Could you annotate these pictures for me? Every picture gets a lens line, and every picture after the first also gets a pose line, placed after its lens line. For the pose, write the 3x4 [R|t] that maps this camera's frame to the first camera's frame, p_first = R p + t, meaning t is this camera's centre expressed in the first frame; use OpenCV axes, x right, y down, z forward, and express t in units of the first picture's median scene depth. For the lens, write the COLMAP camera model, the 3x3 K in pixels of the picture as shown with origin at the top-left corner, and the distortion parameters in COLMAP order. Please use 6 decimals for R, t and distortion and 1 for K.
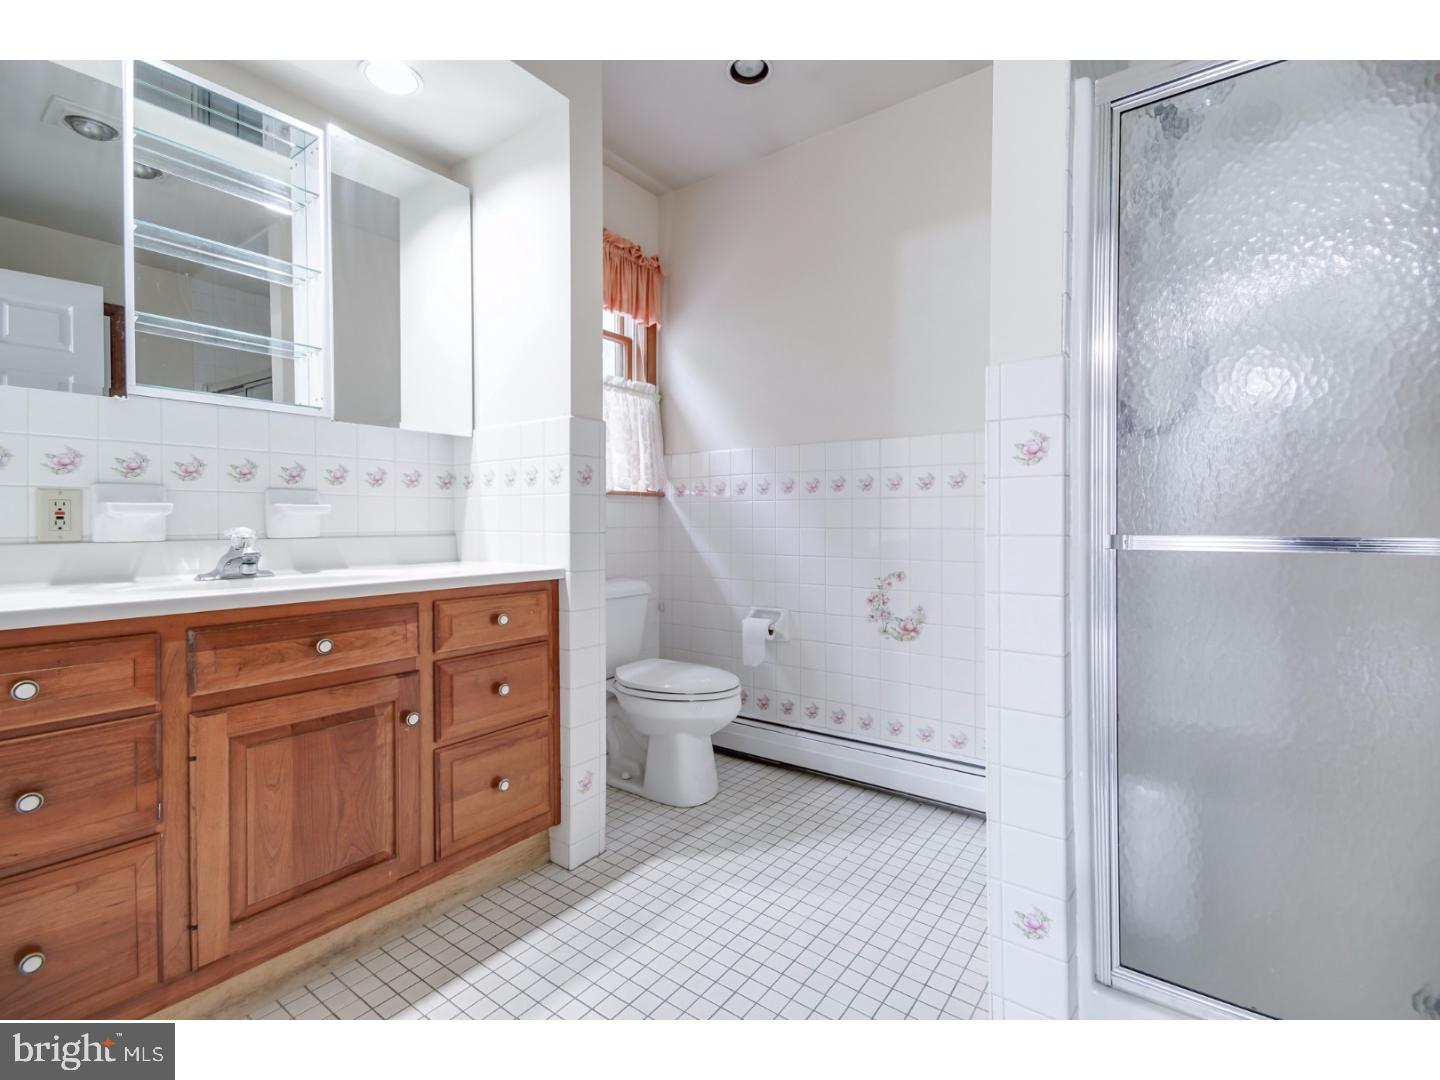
lens RADIAL K [[666.3, 0, 725.2], [0, 666.3, 529.9], [0, 0, 1]] dist [0.001528, -0.000382]
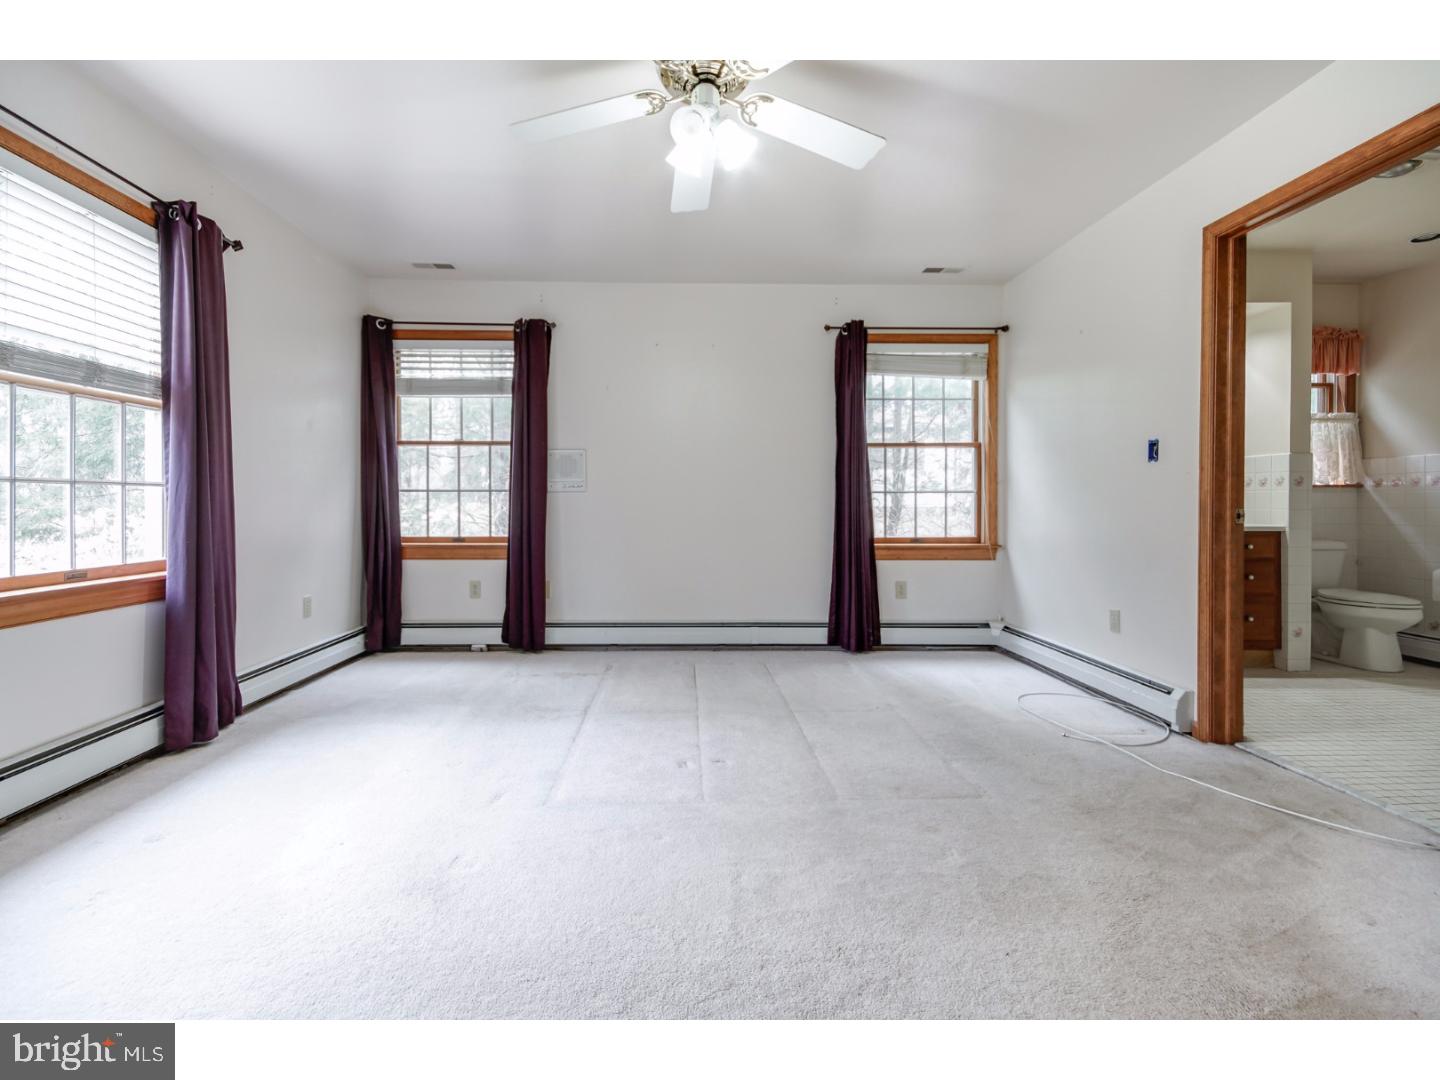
lens RADIAL K [[576.9, 0, 757.1], [0, 576.9, 496.4], [0, 0, 1]] dist [0.000427, 0.000108]
pose [[0.600801, 0.004171, -0.799388, 0.140075], [-0.017684, 0.999811, -0.008074, 0.005674], [0.799203, 0.018987, 0.600761, -0.944026]]
